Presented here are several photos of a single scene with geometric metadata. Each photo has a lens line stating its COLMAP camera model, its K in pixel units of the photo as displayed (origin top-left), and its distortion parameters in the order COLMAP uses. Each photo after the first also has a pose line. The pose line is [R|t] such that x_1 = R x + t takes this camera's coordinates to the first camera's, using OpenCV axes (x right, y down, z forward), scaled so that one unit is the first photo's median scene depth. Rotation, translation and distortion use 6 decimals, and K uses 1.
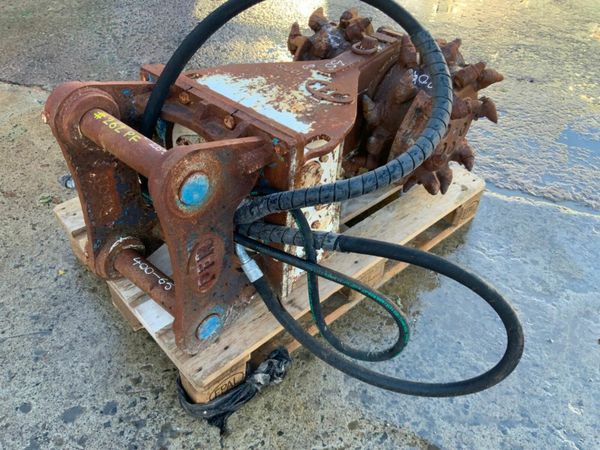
lens RADIAL K [[498.8, 0, 301.4], [0, 498.8, 227.2], [0, 0, 1]] dist [0.073159, -0.139700]
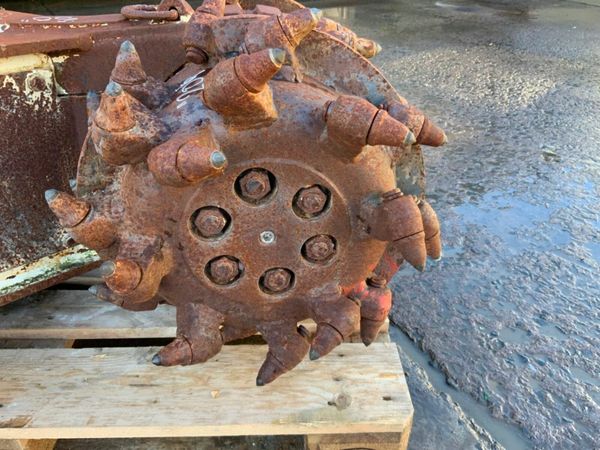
lens RADIAL K [[498.8, 0, 301.3], [0, 498.8, 225.7], [0, 0, 1]] dist [0.073159, -0.139700]
pose [[0.761038, 0.311031, -0.569281, 0.676035], [-0.417407, 0.906554, -0.062704, -0.233019], [0.496581, 0.285342, 0.819748, 0.858913]]
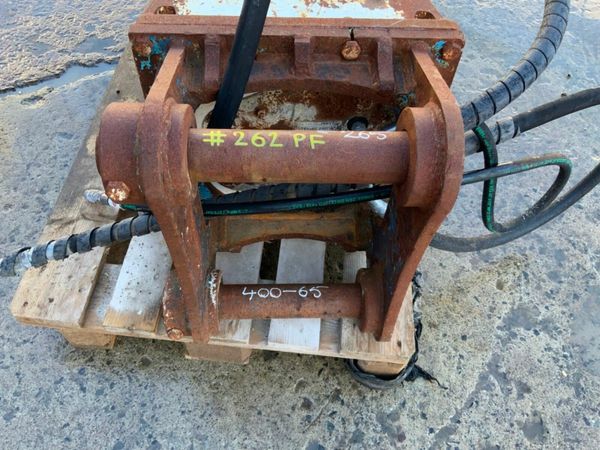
lens RADIAL K [[498.8, 0, 302.5], [0, 498.8, 224.7], [0, 0, 1]] dist [0.073159, -0.139700]
pose [[0.735994, -0.567189, 0.369608, -0.491577], [0.437542, 0.815137, 0.379616, -0.260209], [-0.516595, -0.117677, 0.848105, 0.363254]]
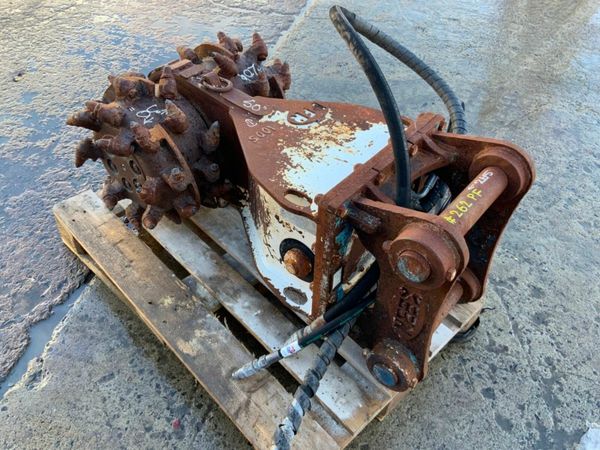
lens RADIAL K [[498.8, 0, 304.2], [0, 498.8, 221.7], [0, 0, 1]] dist [0.073159, -0.139700]
pose [[-0.024725, -0.730301, 0.682678, -0.883271], [0.619801, 0.524600, 0.583644, -0.807590], [-0.784369, 0.437555, 0.439671, 0.648256]]
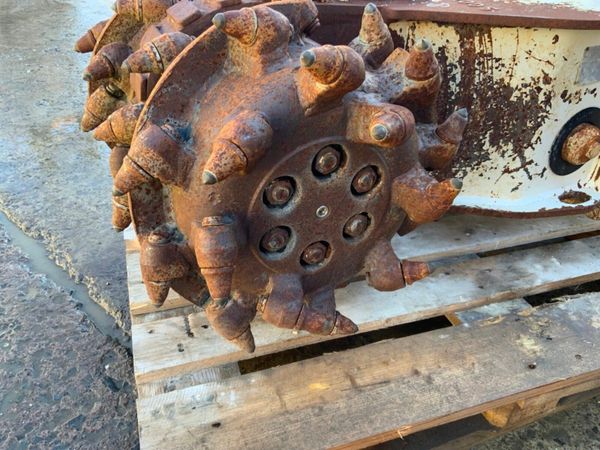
lens RADIAL K [[498.8, 0, 300.4], [0, 498.8, 225.1], [0, 0, 1]] dist [0.073159, -0.139700]
pose [[-0.910657, -0.293653, 0.290641, -0.094692], [0.208585, 0.280466, 0.936926, -0.930403], [-0.356646, 0.913842, -0.194157, 1.576043]]
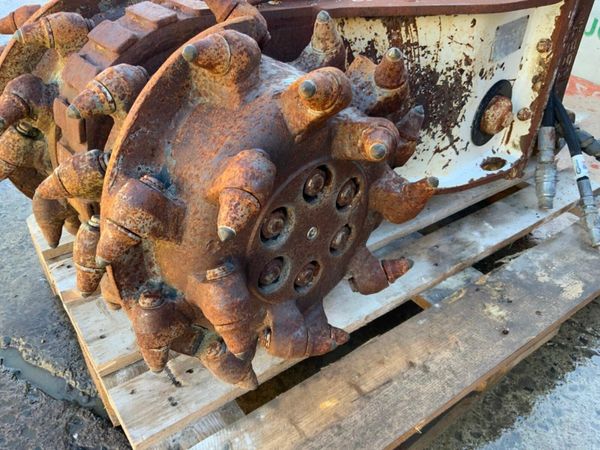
lens RADIAL K [[498.8, 0, 298.7], [0, 498.8, 224.2], [0, 0, 1]] dist [0.073159, -0.139700]
pose [[-0.990319, -0.128103, 0.053466, 0.027701], [0.025157, 0.213155, 0.976694, -0.935123], [-0.136513, 0.968584, -0.207869, 1.551489]]
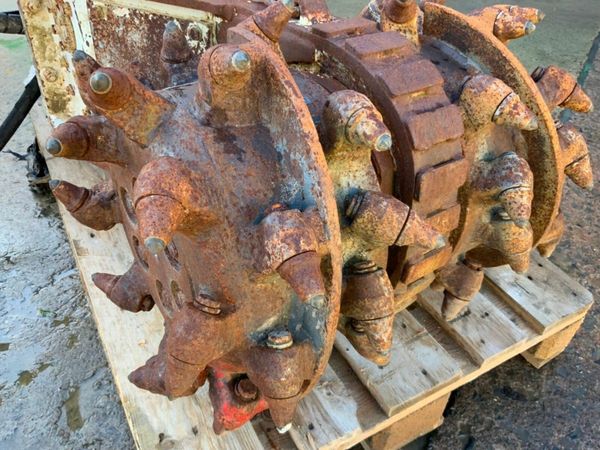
lens RADIAL K [[498.8, 0, 302.0], [0, 498.8, 224.7], [0, 0, 1]] dist [0.073159, -0.139700]
pose [[-0.219609, 0.572387, -0.790029, 0.707316], [-0.698173, 0.473407, 0.537065, -0.603993], [0.681414, 0.669521, 0.295661, 1.182066]]
